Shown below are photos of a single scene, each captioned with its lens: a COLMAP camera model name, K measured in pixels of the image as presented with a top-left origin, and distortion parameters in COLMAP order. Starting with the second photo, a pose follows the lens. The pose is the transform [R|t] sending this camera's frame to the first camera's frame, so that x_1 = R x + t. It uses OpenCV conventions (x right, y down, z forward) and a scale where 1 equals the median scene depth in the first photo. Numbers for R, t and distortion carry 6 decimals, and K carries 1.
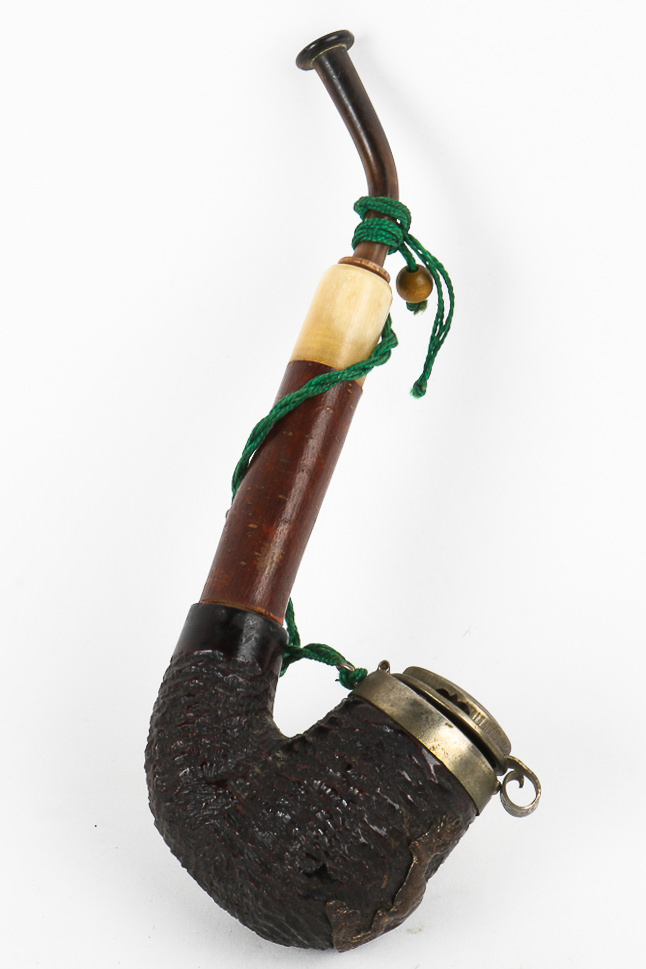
lens RADIAL K [[2613.9, 0, 322.1], [0, 2613.9, 484.6], [0, 0, 1]] dist [0.310333, 0.000000]
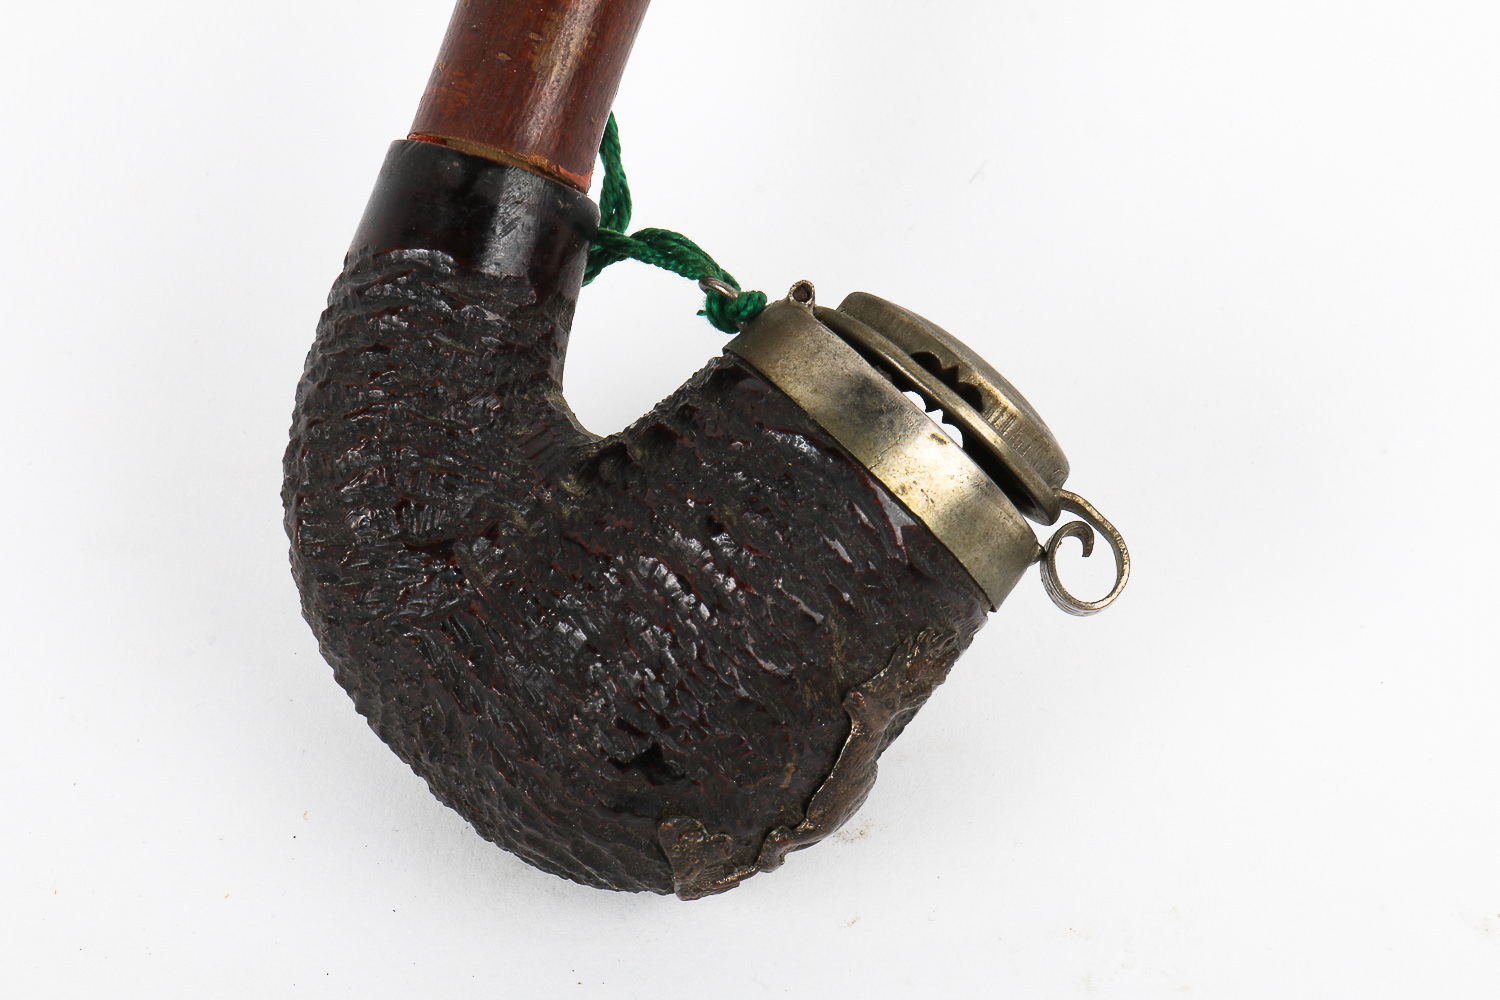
lens RADIAL K [[4774.8, 0, 753.7], [0, 4774.8, 502.1], [0, 0, 1]] dist [0.228987, 0.000000]
pose [[0.999651, 0.023367, 0.012330, 0.005845], [-0.024860, 0.989915, 0.139463, -0.011992], [-0.008947, -0.139721, 0.990151, 0.165341]]
